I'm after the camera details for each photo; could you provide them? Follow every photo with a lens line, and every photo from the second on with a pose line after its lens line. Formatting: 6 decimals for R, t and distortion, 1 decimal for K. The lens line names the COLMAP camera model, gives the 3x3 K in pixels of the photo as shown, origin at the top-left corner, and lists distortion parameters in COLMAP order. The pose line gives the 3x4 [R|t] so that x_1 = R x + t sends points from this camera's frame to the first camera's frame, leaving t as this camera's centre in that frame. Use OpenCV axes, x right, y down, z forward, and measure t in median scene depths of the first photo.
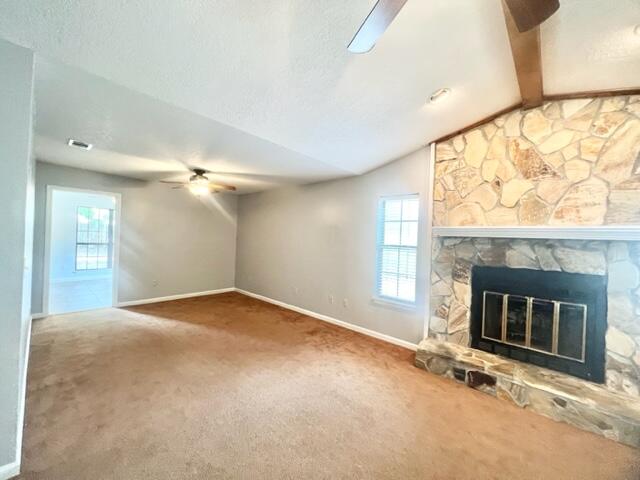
lens RADIAL K [[256.2, 0, 318.5], [0, 256.2, 238.7], [0, 0, 1]] dist [0.001443, -0.000026]
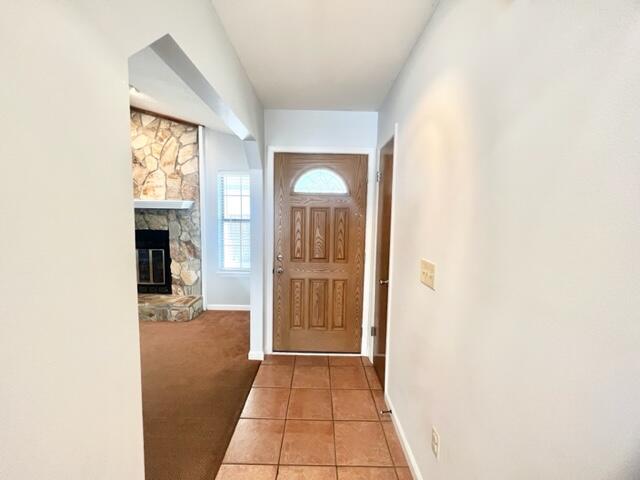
lens RADIAL K [[256.2, 0, 318.5], [0, 256.2, 238.7], [0, 0, 1]] dist [0.001443, -0.000026]
pose [[0.737507, -0.080373, 0.670540, 0.629675], [0.010873, 0.994177, 0.107206, 0.027016], [-0.675252, -0.071775, 0.734086, -0.781597]]
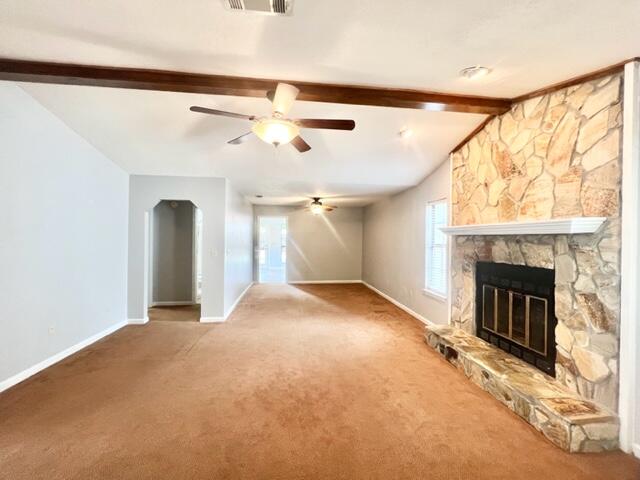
lens RADIAL K [[264.4, 0, 319.6], [0, 264.4, 239.2], [0, 0, 1]] dist [-0.002571, -0.000069]
pose [[0.756394, -0.024781, -0.653647, 0.968485], [0.015151, 0.999678, -0.020366, 0.028879], [0.653941, 0.005502, 0.756525, -0.334915]]
